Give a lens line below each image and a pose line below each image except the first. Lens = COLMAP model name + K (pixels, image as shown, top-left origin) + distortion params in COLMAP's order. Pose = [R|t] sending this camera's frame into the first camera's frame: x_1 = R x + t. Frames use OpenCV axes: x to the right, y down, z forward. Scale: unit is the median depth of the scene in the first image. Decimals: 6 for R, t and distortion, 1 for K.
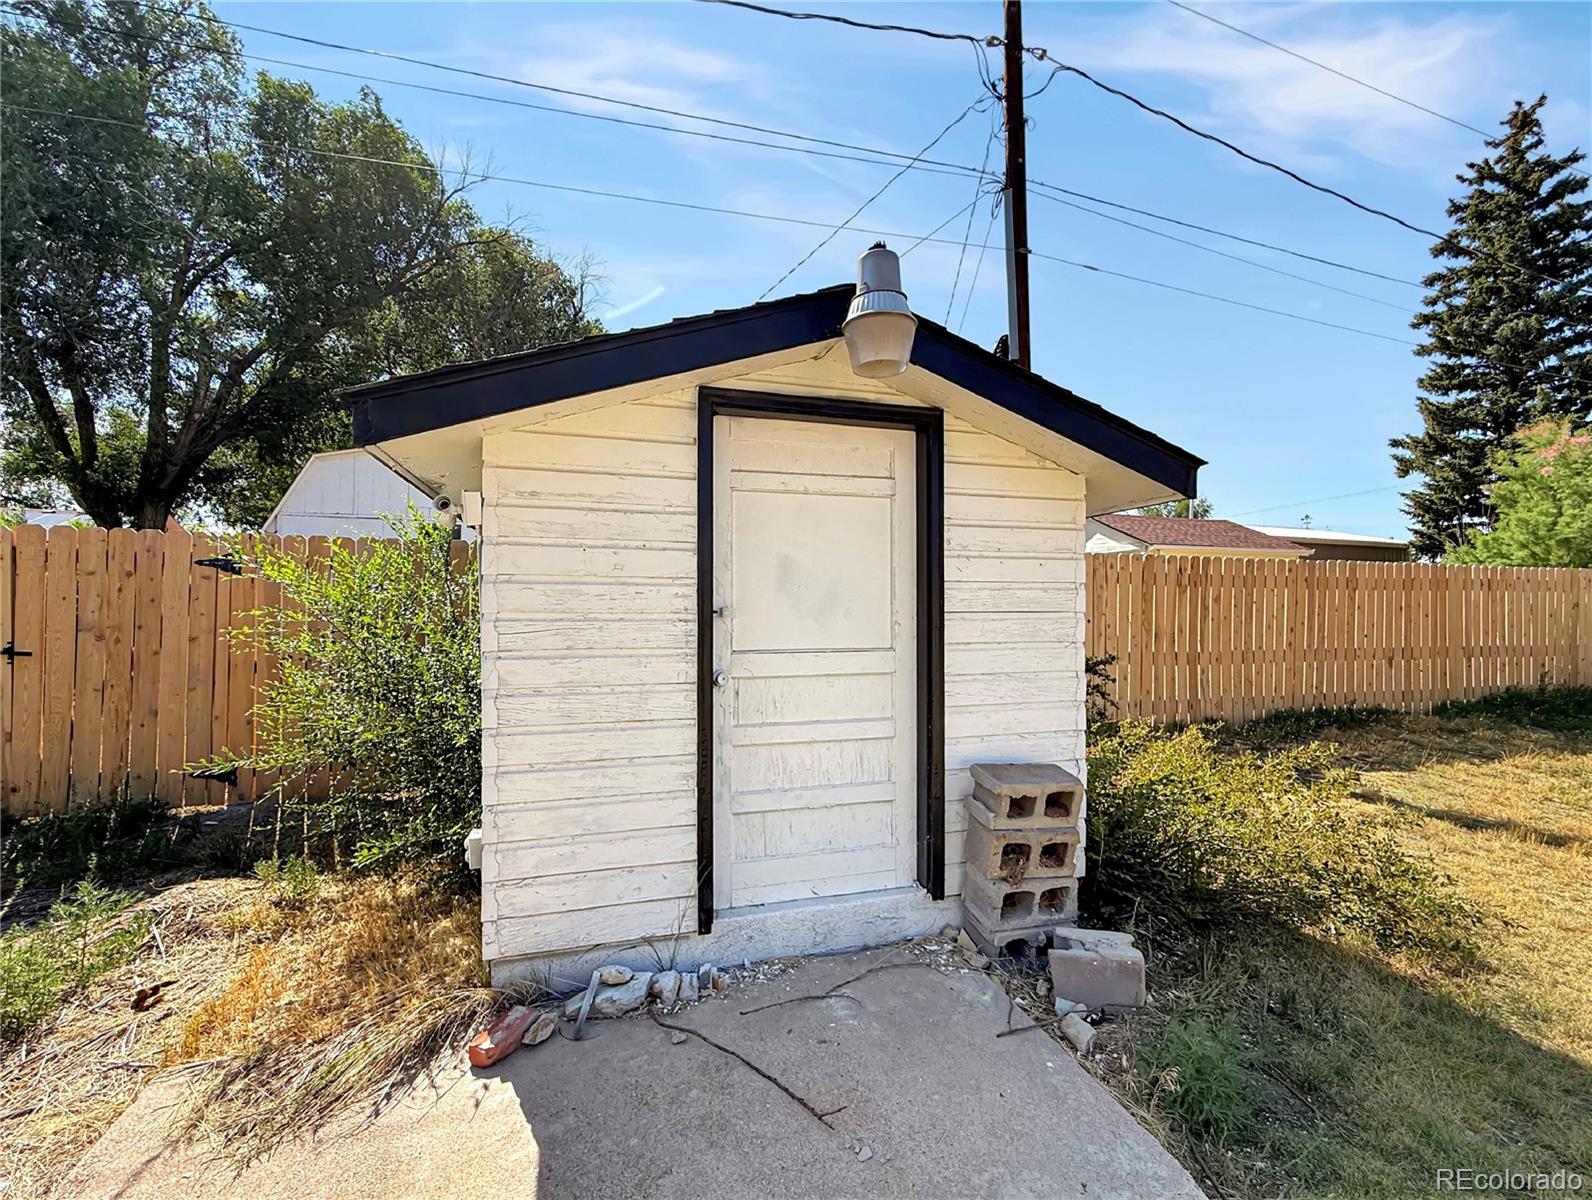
lens RADIAL K [[662.2, 0, 788.7], [0, 662.2, 608.6], [0, 0, 1]] dist [0.000516, -0.000129]
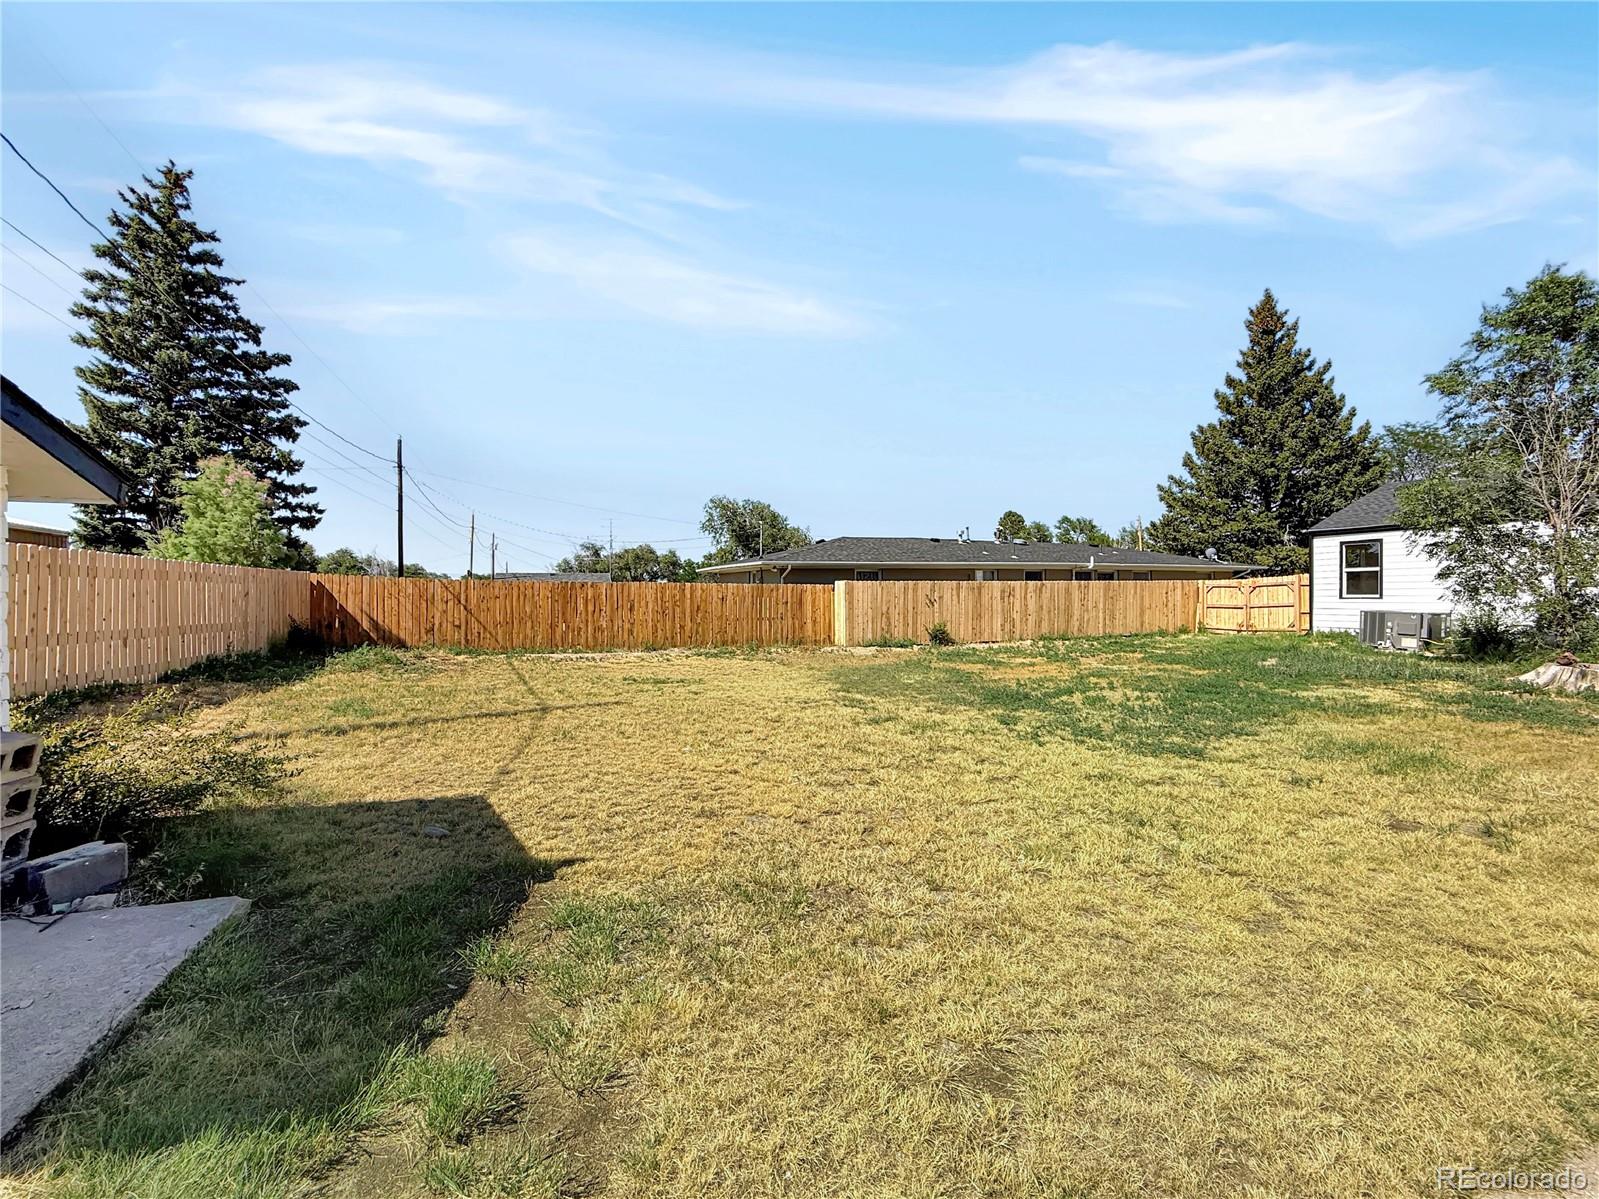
lens RADIAL K [[648.8, 0, 799.5], [0, 648.8, 599.5], [0, 0, 1]] dist [-0.002316, -0.000197]
pose [[-0.055597, -0.003162, 0.998448, -0.094782], [0.002217, 0.999992, 0.003290, 0.002313], [-0.998451, 0.002397, -0.055590, -0.034520]]
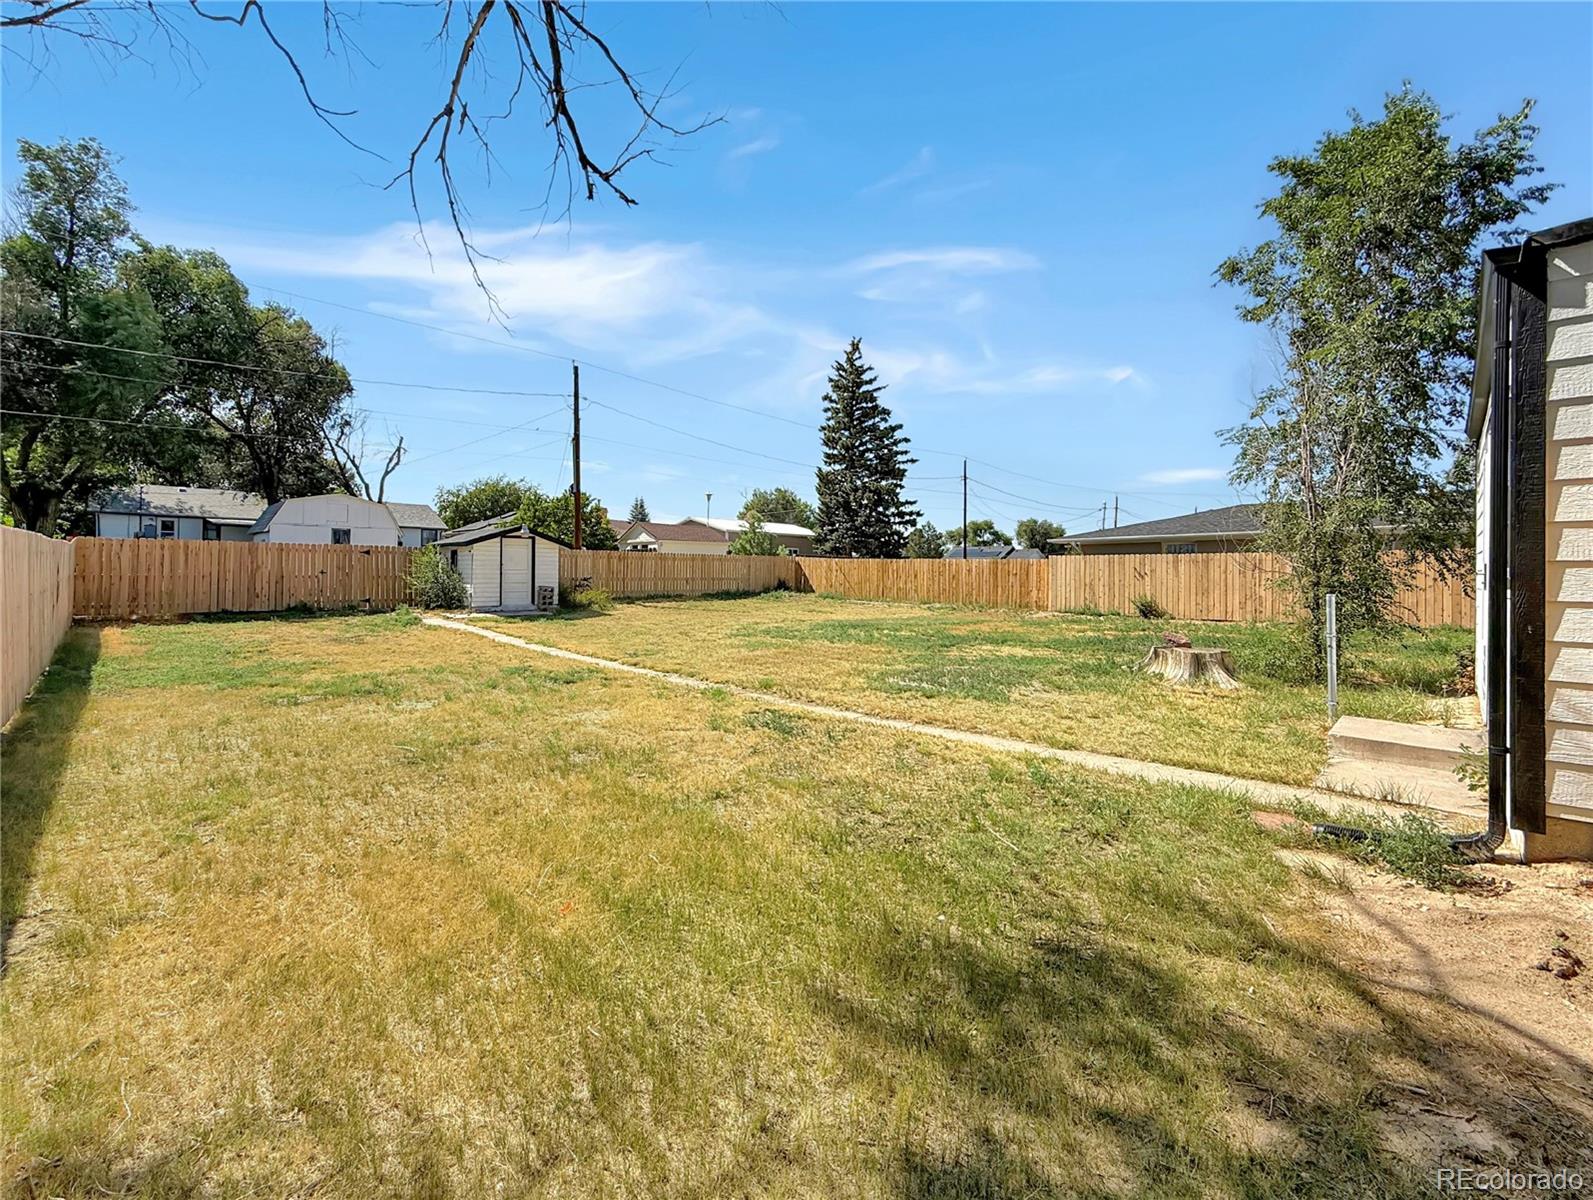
lens RADIAL K [[655.5, 0, 791.5], [0, 655.5, 570.2], [0, 0, 1]] dist [0.000585, 0.000024]
pose [[0.887504, 0.005523, 0.460768, -0.072804], [-0.006939, 0.999975, 0.001380, 0.003811], [-0.460749, -0.004422, 0.887520, -0.832647]]
